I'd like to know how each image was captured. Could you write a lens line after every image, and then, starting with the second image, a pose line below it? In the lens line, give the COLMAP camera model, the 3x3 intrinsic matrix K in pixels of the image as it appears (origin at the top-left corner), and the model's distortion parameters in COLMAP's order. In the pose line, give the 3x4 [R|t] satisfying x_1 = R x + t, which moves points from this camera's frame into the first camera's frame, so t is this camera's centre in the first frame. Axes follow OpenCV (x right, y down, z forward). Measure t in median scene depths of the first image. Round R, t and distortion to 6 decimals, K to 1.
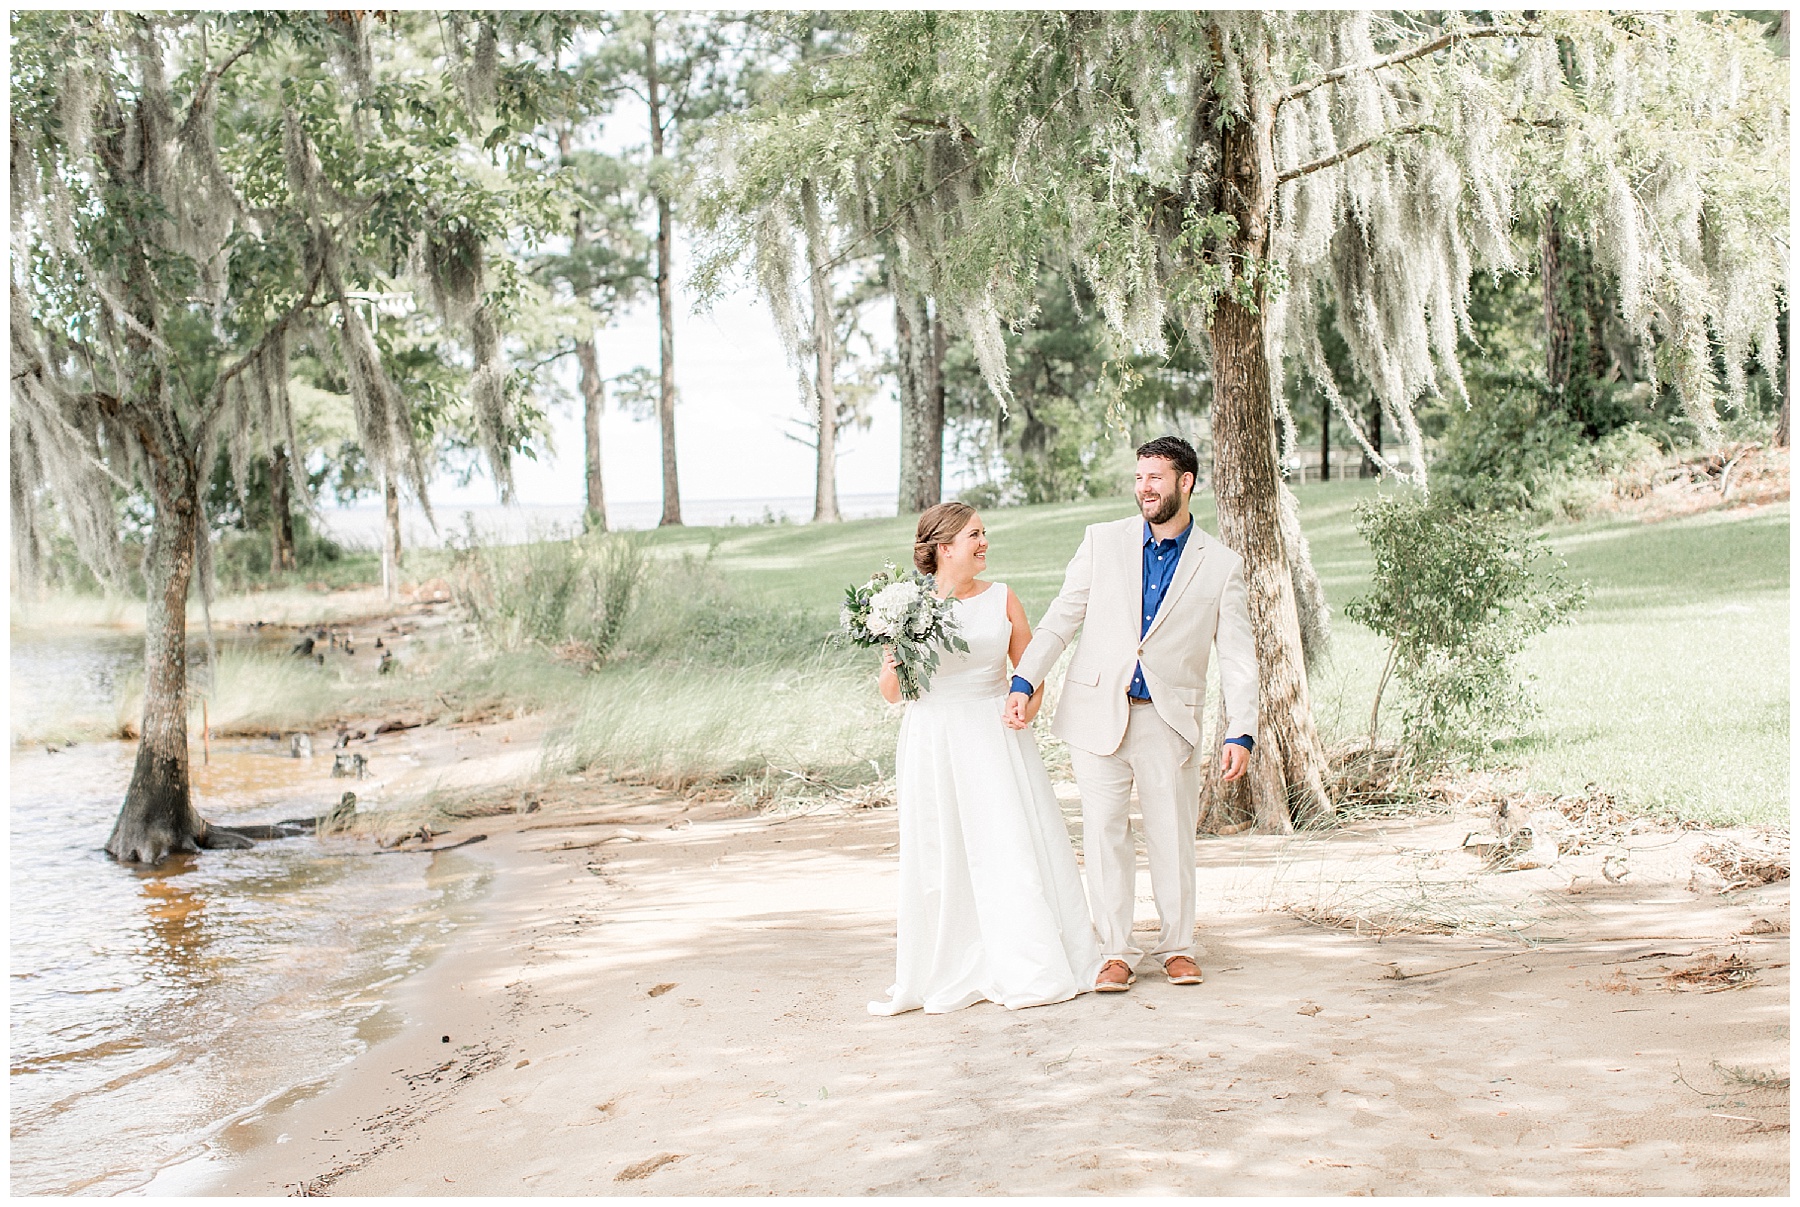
lens RADIAL K [[2545.8, 0, 893.7], [0, 2545.8, 583.6], [0, 0, 1]] dist [0.014510, 0.000000]
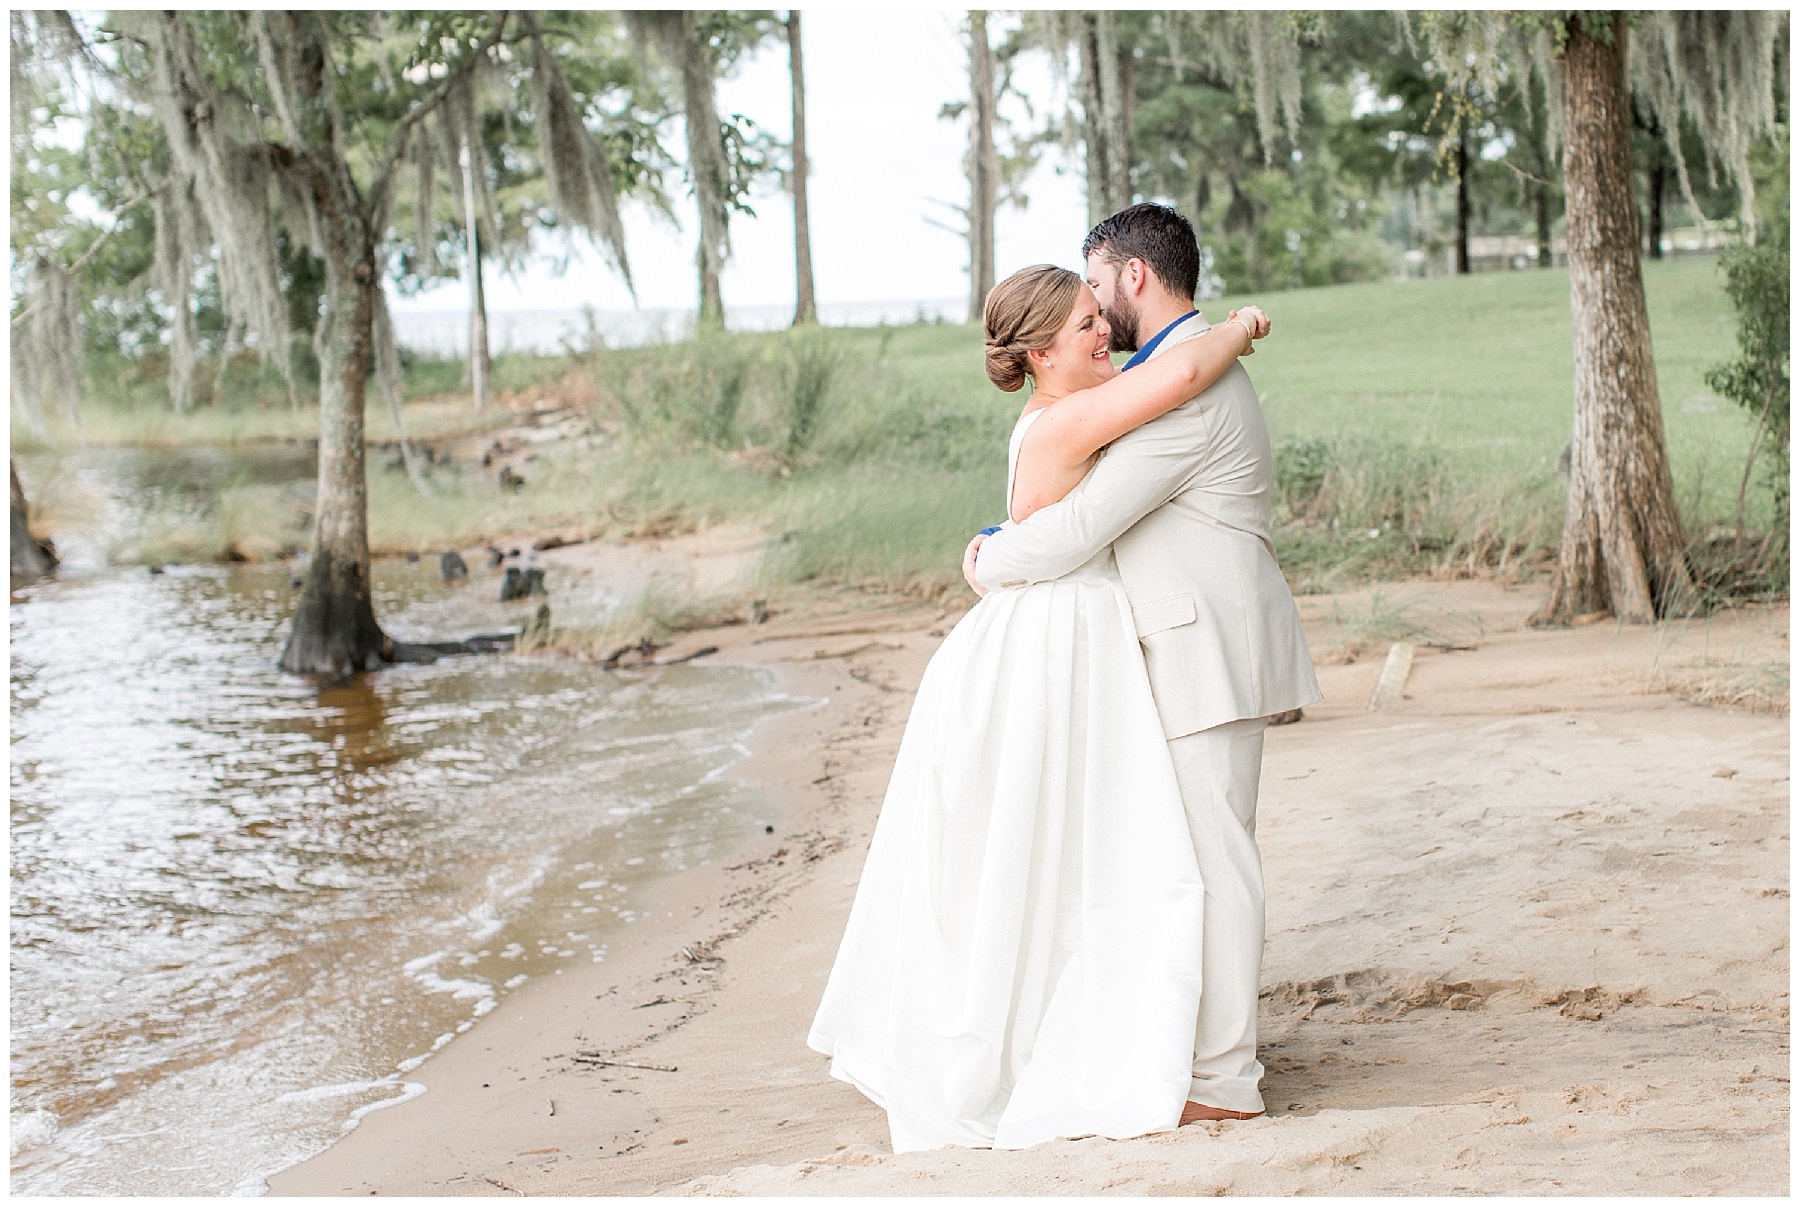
lens RADIAL K [[3125.2, 0, 1081.3], [0, 3125.2, 593.3], [0, 0, 1]] dist [0.012508, 0.000000]
pose [[0.999896, -0.005668, 0.013248, -0.046896], [0.004866, 0.998200, 0.059770, 0.015832], [-0.013563, -0.059700, 0.998124, -0.077313]]
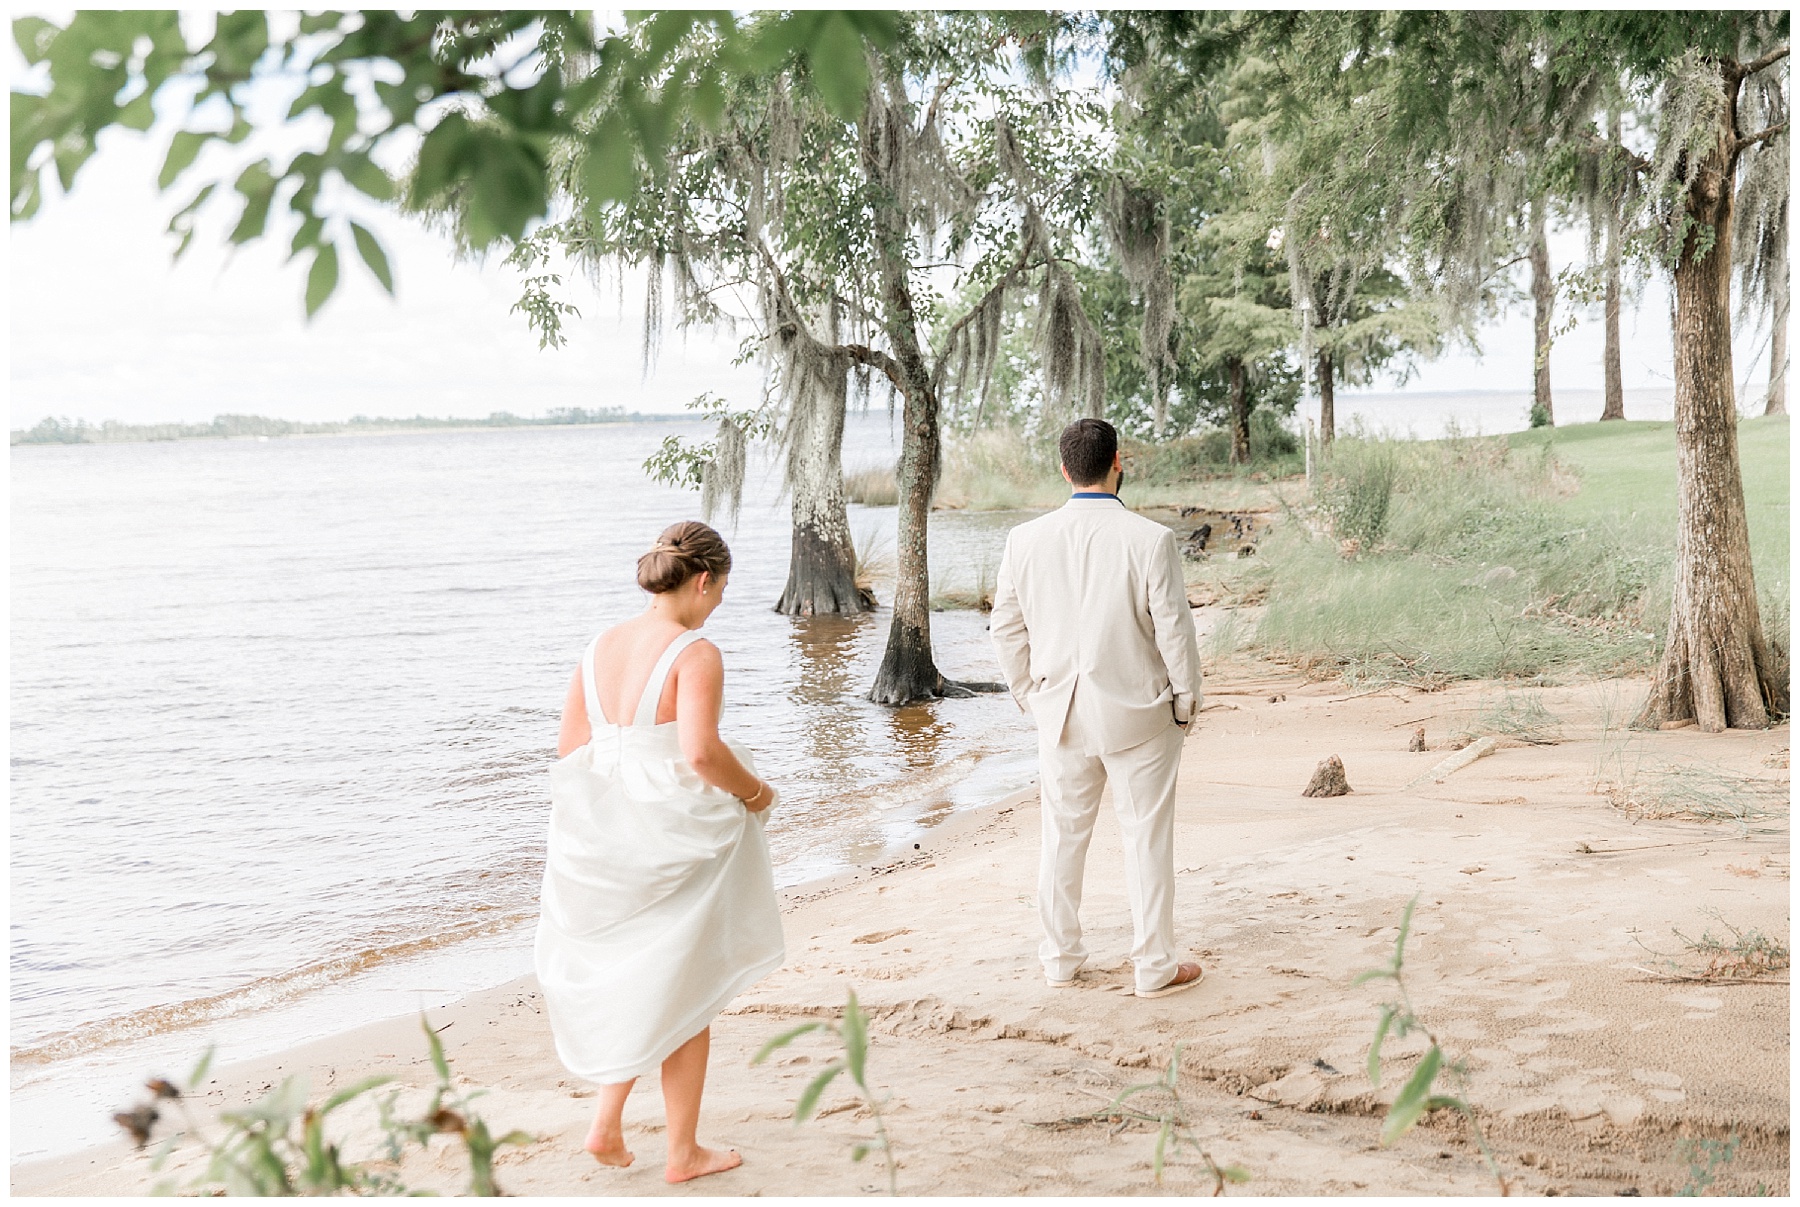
lens RADIAL K [[2339.4, 0, 889.5], [0, 2339.4, 610.2], [0, 0, 1]] dist [0.011670, 0.000000]
pose [[0.907728, 0.033024, -0.418258, 0.198360], [-0.006766, 0.997920, 0.064109, -0.015566], [0.419505, -0.055364, 0.906063, -0.073489]]
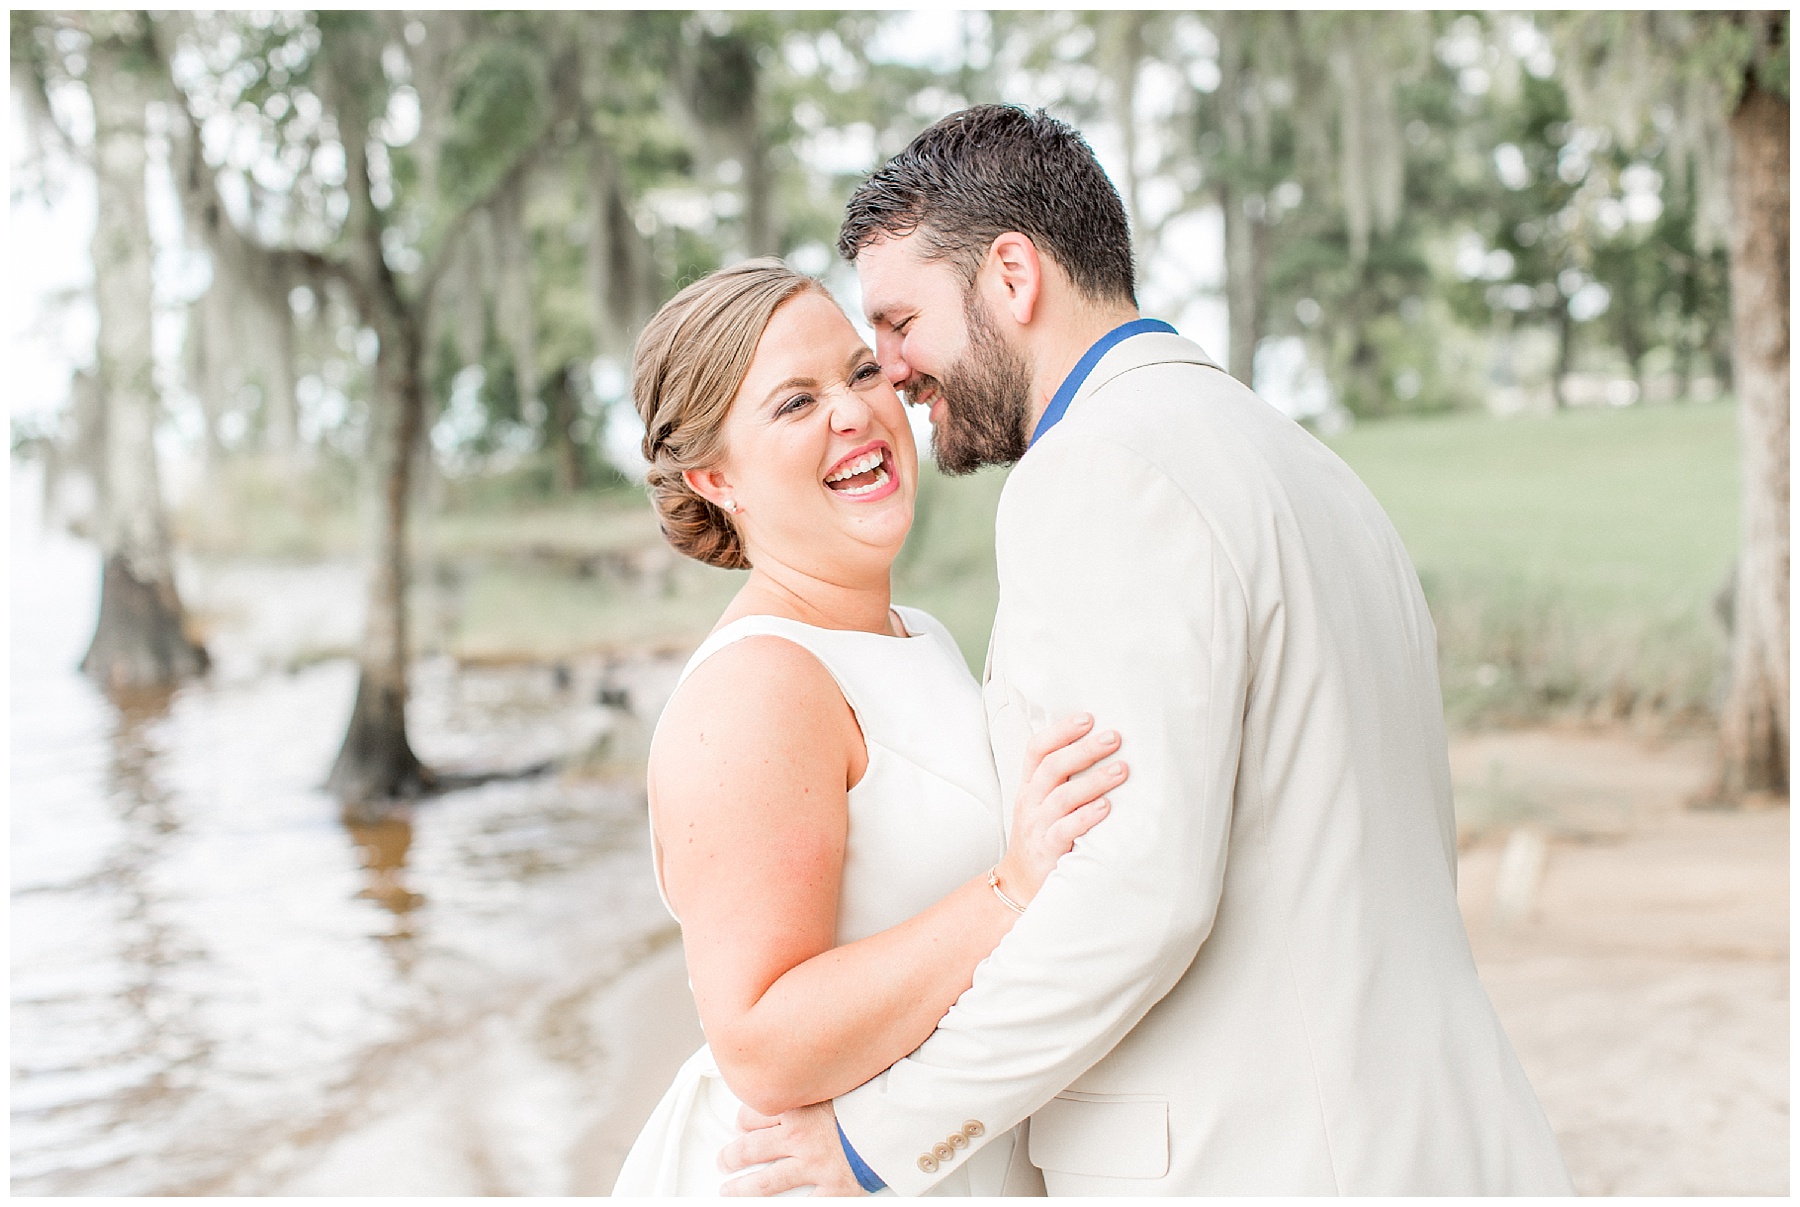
lens RADIAL K [[2545.8, 0, 894.9], [0, 2545.8, 603.2], [0, 0, 1]] dist [0.014510, 0.000000]
pose [[0.993094, 0.009057, -0.116974, -0.022044], [-0.005390, 0.999485, 0.031629, 0.013520], [0.117200, -0.030780, 0.992631, 0.192573]]
